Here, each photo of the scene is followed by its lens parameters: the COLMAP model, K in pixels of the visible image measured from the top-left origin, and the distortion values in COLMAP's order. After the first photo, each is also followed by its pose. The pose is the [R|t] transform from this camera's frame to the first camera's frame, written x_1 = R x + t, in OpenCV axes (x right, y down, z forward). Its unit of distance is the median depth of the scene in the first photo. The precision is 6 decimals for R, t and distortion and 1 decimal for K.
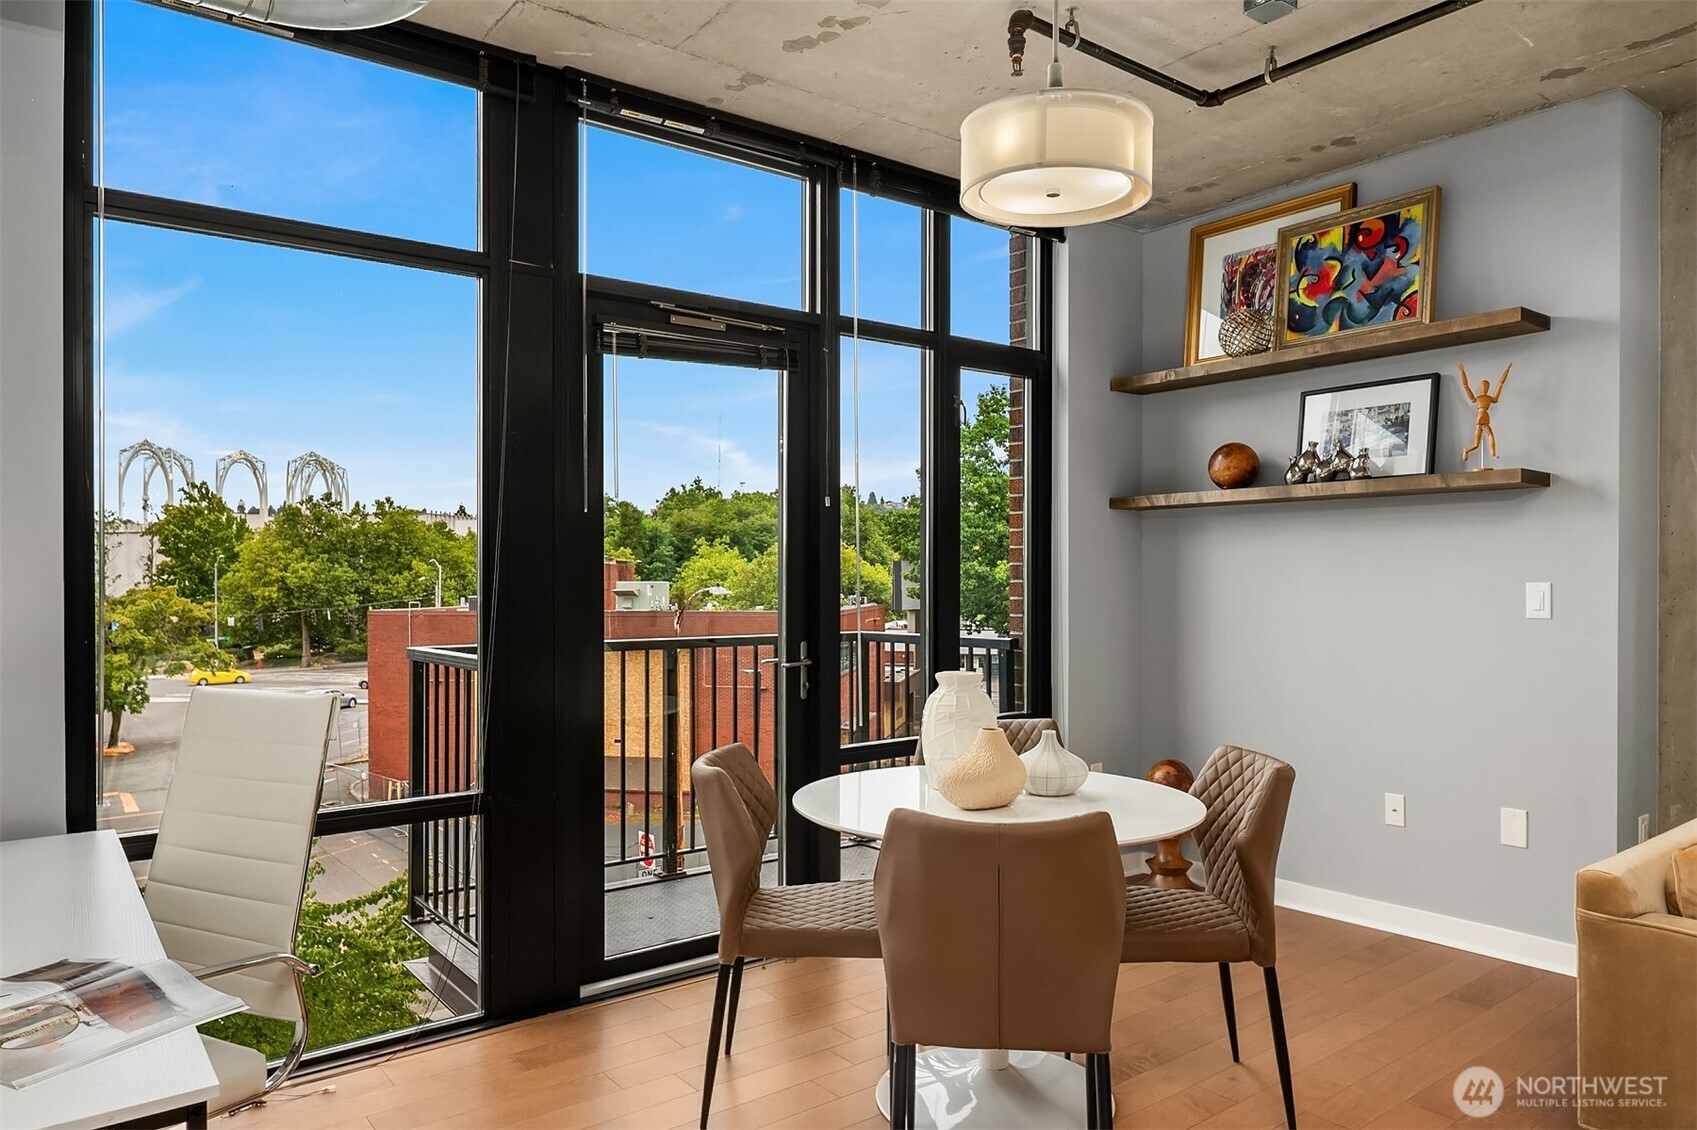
lens RADIAL K [[1110.4, 0, 858.2], [0, 1110.4, 579.0], [0, 0, 1]] dist [0.003067, -0.011359]
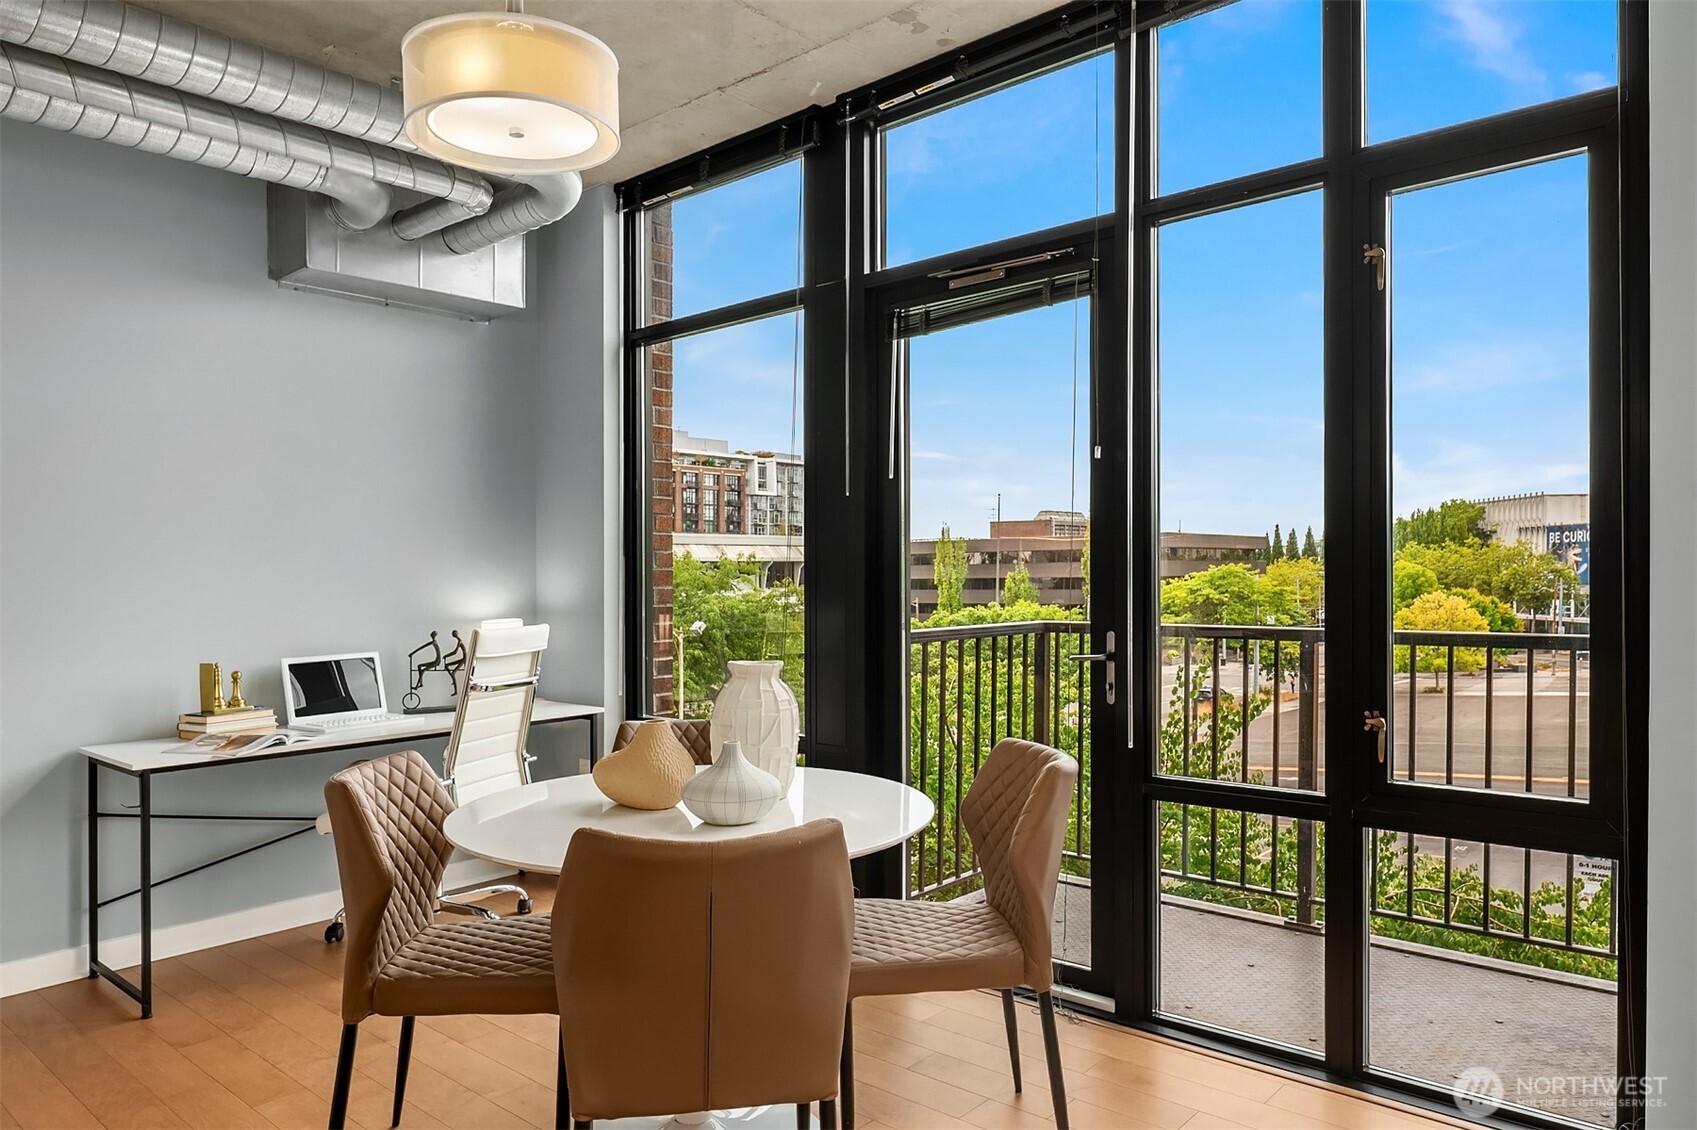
lens RADIAL K [[1110.4, 0, 849.4], [0, 1110.4, 569.3], [0, 0, 1]] dist [0.003067, -0.011359]
pose [[0.181357, -0.002543, -0.983414, 0.599147], [0.008880, 0.999960, -0.000949, 0.009530], [0.983377, -0.008560, 0.181373, 0.580293]]
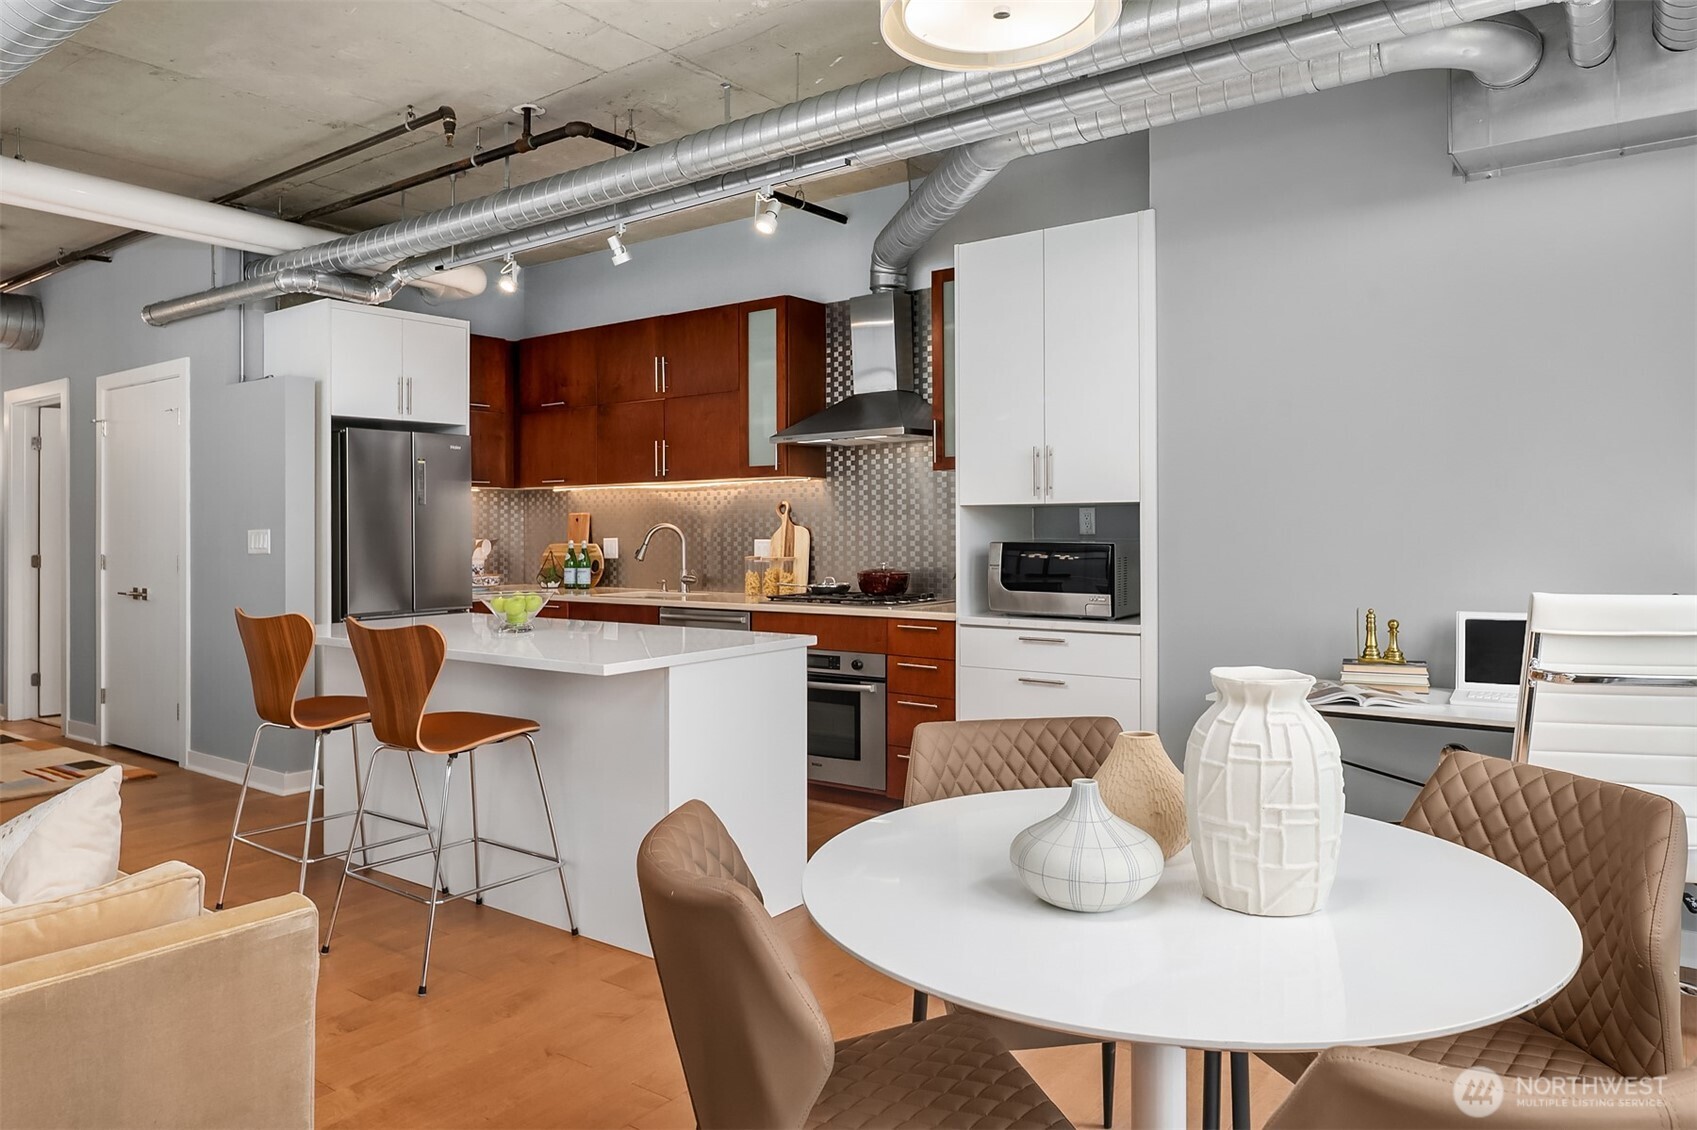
lens RADIAL K [[1110.4, 0, 848.1], [0, 1110.4, 508.6], [0, 0, 1]] dist [0.003067, -0.011359]
pose [[-0.961913, 0.009953, -0.273175, 0.270319], [0.013029, 0.999870, -0.009450, 0.006732], [0.273045, -0.012650, -0.961918, 0.903666]]
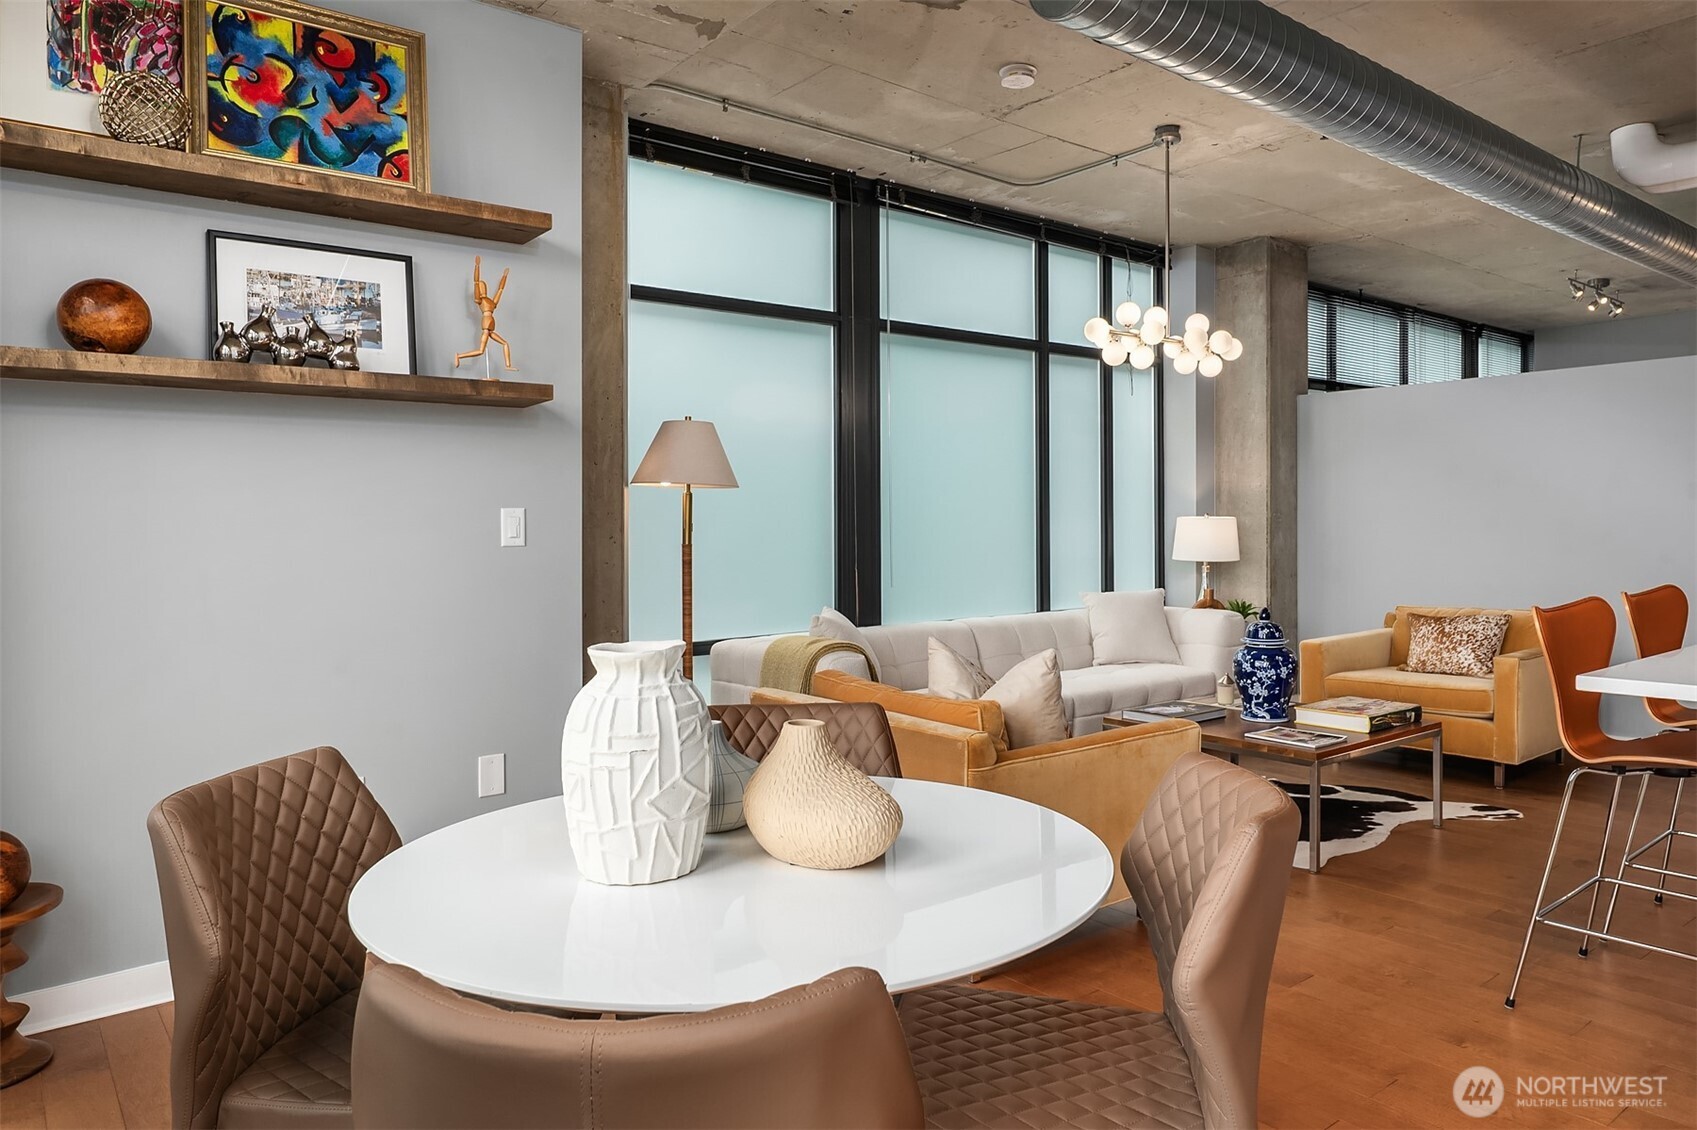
lens RADIAL K [[1110.4, 0, 878.0], [0, 1110.4, 531.7], [0, 0, 1]] dist [0.003067, -0.011359]
pose [[-0.013299, 0.000875, 0.999911, -0.269743], [0.015580, 0.999878, -0.000668, 0.022842], [-0.999790, 0.015569, -0.013311, 0.564186]]
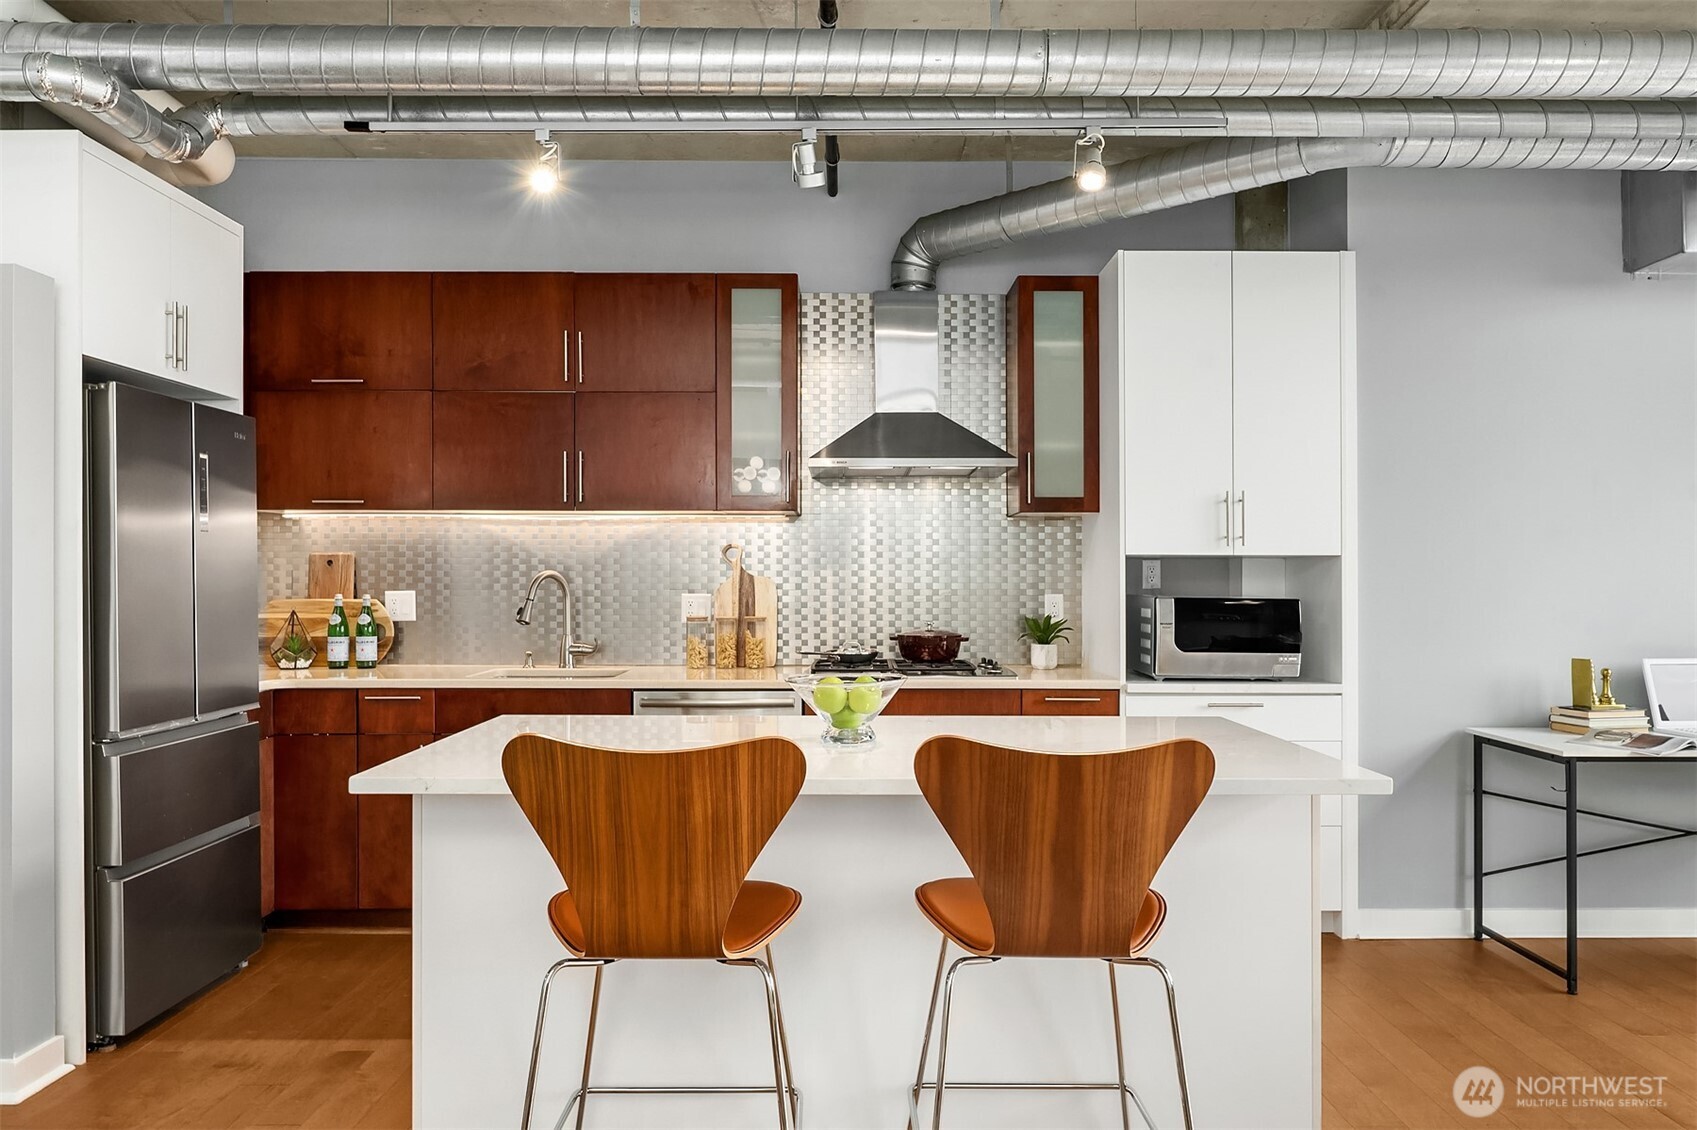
lens RADIAL K [[1110.4, 0, 866.4], [0, 1110.4, 576.3], [0, 0, 1]] dist [0.003067, -0.011359]
pose [[-0.611337, 0.001810, -0.791368, 0.693866], [-0.002405, 0.999989, 0.004145, 0.009696], [0.791367, 0.004437, -0.611326, 0.352001]]
